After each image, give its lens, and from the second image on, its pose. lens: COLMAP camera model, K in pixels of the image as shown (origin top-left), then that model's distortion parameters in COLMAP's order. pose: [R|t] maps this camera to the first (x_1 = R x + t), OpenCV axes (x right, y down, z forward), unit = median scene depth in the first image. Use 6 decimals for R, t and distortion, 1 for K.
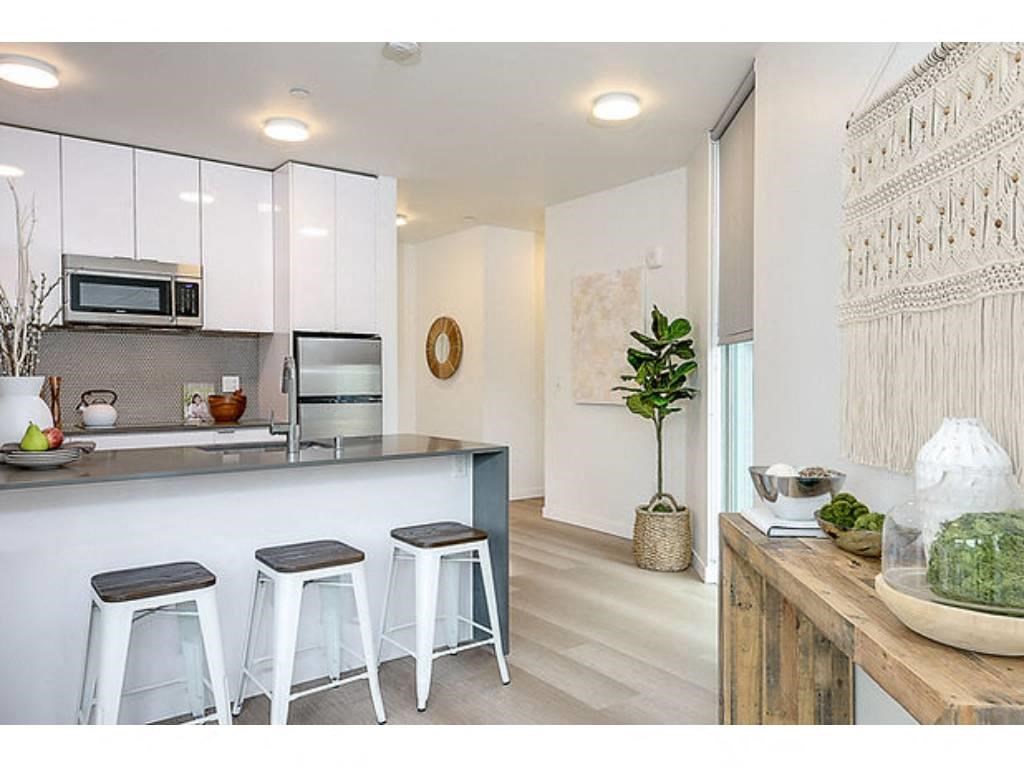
lens RADIAL K [[720.7, 0, 512.0], [0, 720.7, 384.0], [0, 0, 1]] dist [-0.000113, -0.000506]
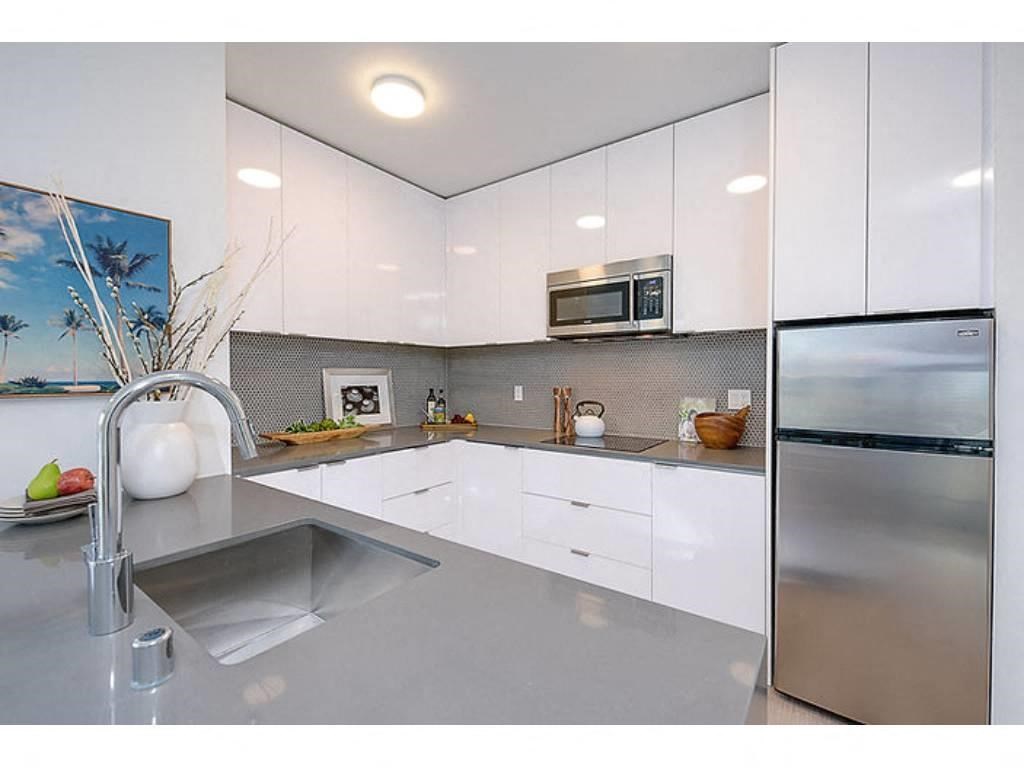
lens RADIAL K [[438.0, 0, 512.0], [0, 438.0, 384.0], [0, 0, 1]] dist [-0.000095, -0.000037]
pose [[0.286960, 0.015901, -0.957810, -0.005588], [-0.009511, 0.999860, 0.013749, -0.023678], [0.957895, 0.005165, 0.287072, 0.707582]]
